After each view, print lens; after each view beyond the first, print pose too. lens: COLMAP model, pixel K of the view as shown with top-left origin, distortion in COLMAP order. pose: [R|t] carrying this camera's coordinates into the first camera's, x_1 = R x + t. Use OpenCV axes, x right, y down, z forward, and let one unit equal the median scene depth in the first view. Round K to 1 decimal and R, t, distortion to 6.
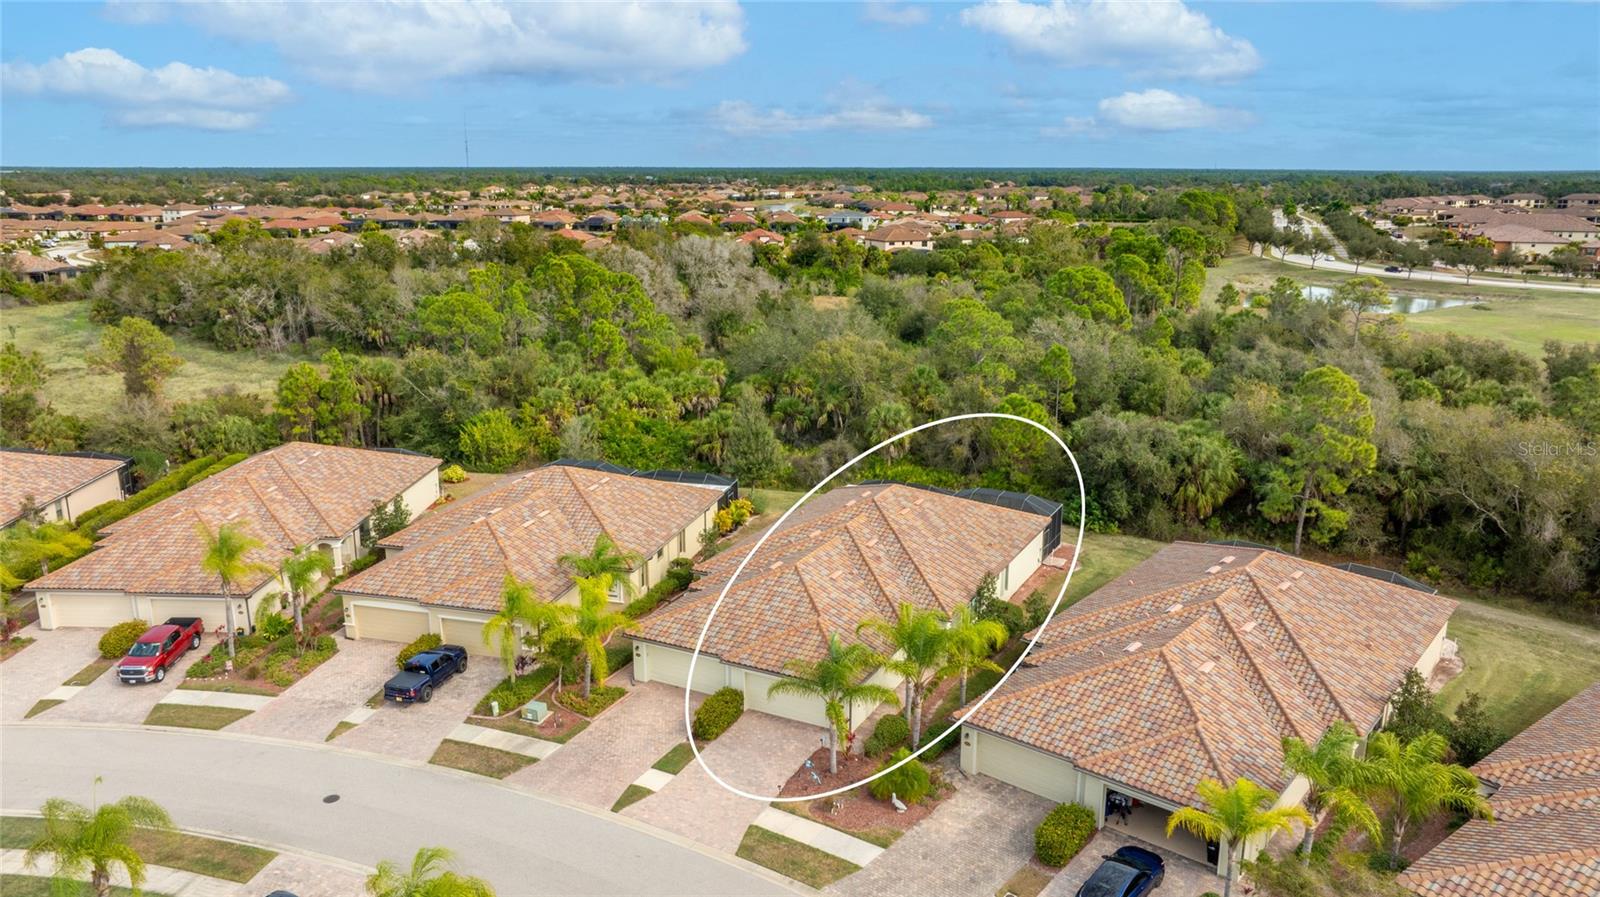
lens RADIAL K [[1139.4, 0, 800.0], [0, 1139.4, 448.5], [0, 0, 1]] dist [-0.048613, 0.043717]
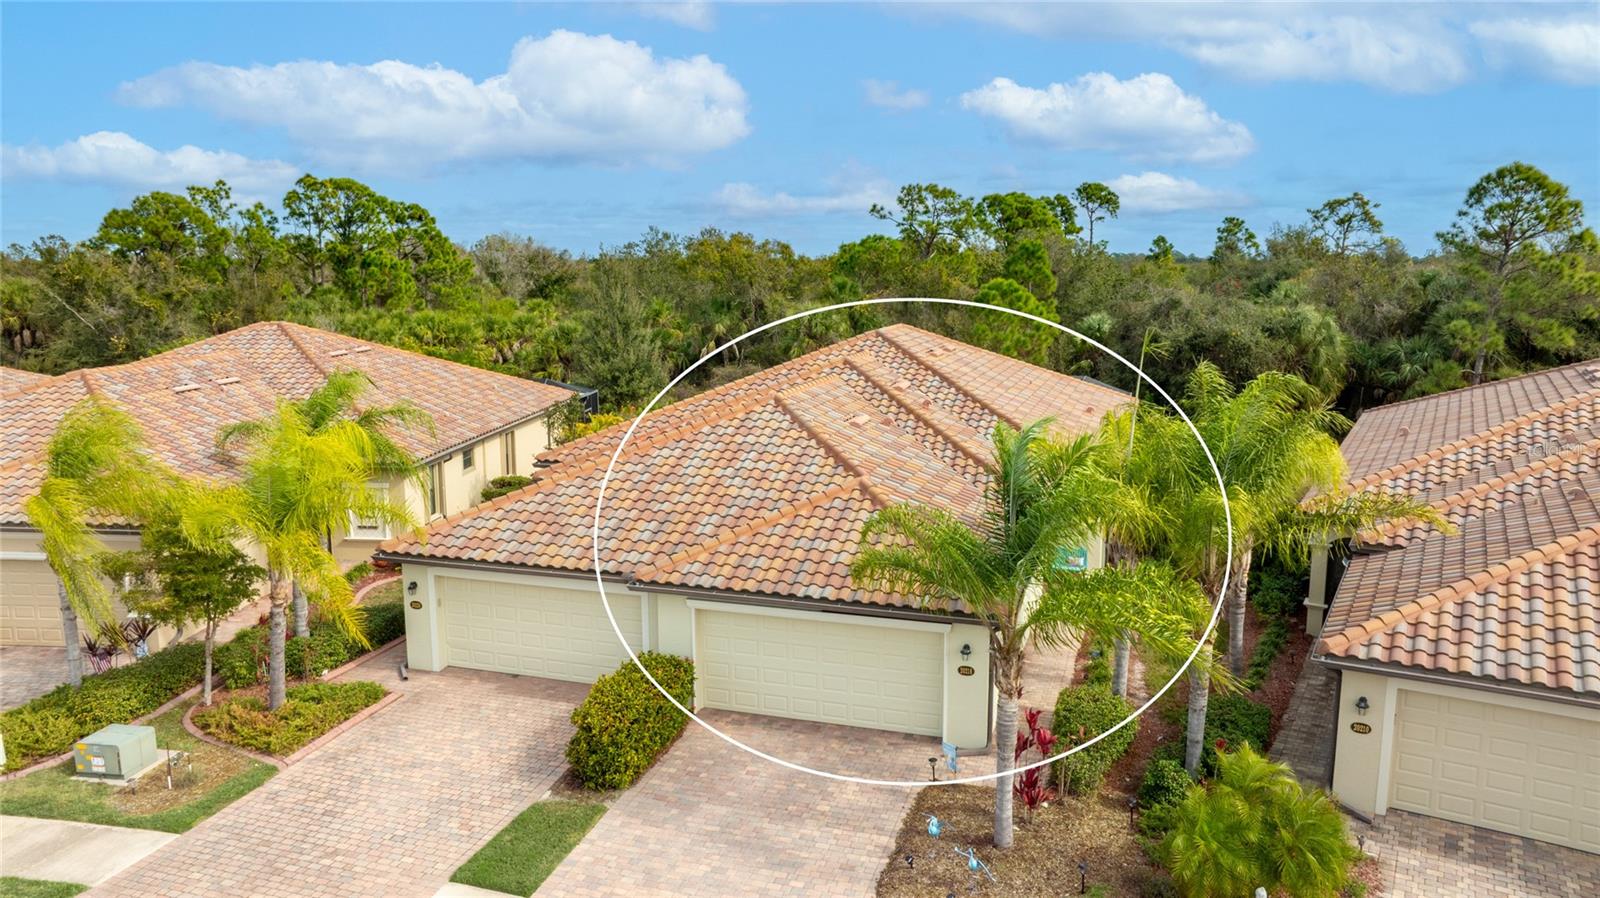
lens RADIAL K [[1139.4, 0, 800.0], [0, 1139.4, 449.0], [0, 0, 1]] dist [-0.048613, 0.043717]
pose [[0.986264, -0.031682, 0.162109, -0.073305], [0.044701, 0.996005, -0.077302, 0.170393], [-0.159012, 0.083487, 0.983740, 0.595017]]
